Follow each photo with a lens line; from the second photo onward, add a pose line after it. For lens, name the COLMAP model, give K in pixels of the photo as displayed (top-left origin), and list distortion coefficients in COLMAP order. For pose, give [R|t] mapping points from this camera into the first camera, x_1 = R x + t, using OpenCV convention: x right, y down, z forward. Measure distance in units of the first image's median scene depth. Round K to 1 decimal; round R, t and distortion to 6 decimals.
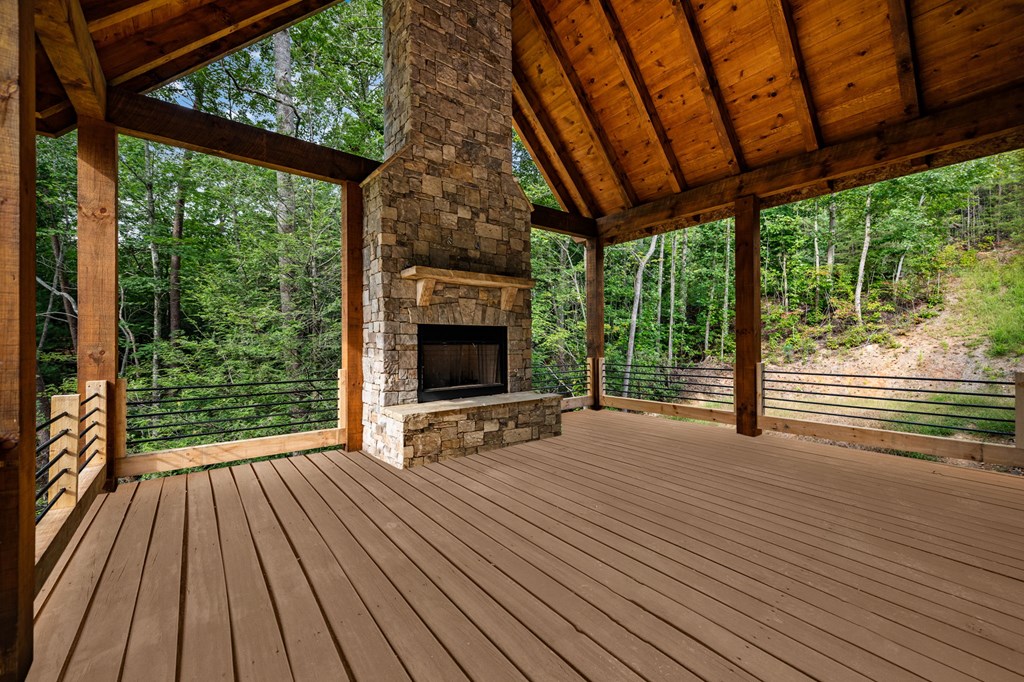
lens RADIAL K [[406.2, 0, 511.5], [0, 406.2, 337.7], [0, 0, 1]] dist [0.002571, -0.000142]
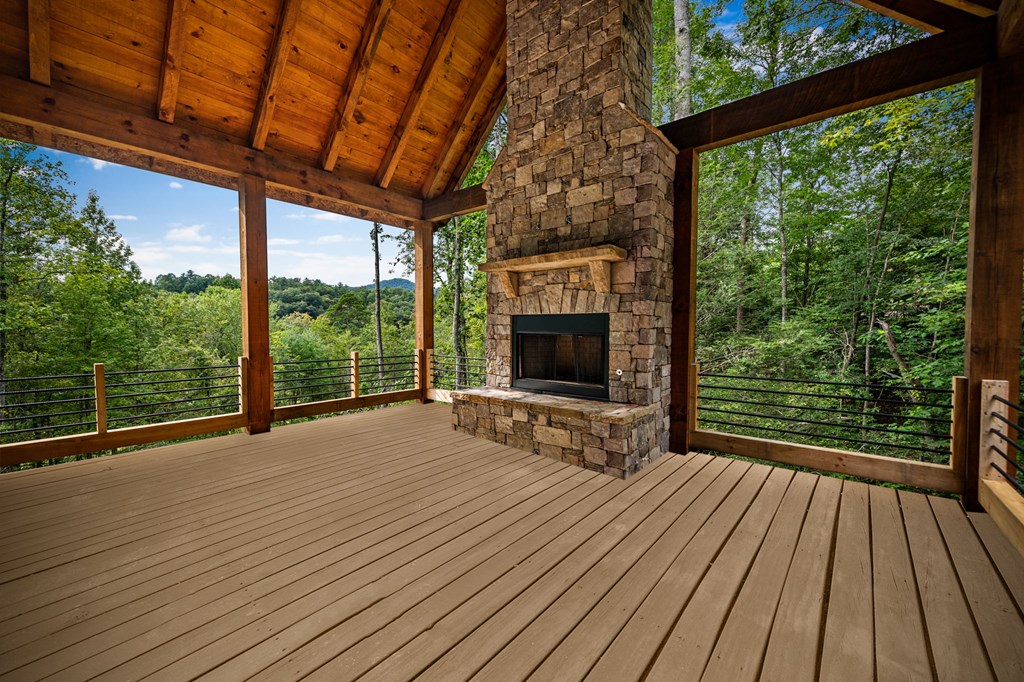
lens RADIAL K [[406.2, 0, 508.0], [0, 406.2, 339.8], [0, 0, 1]] dist [0.002571, -0.000142]
pose [[0.192771, 0.036519, -0.980564, 0.751324], [0.005969, 0.999245, 0.038388, -0.009584], [0.981226, -0.013253, 0.192407, 0.726224]]
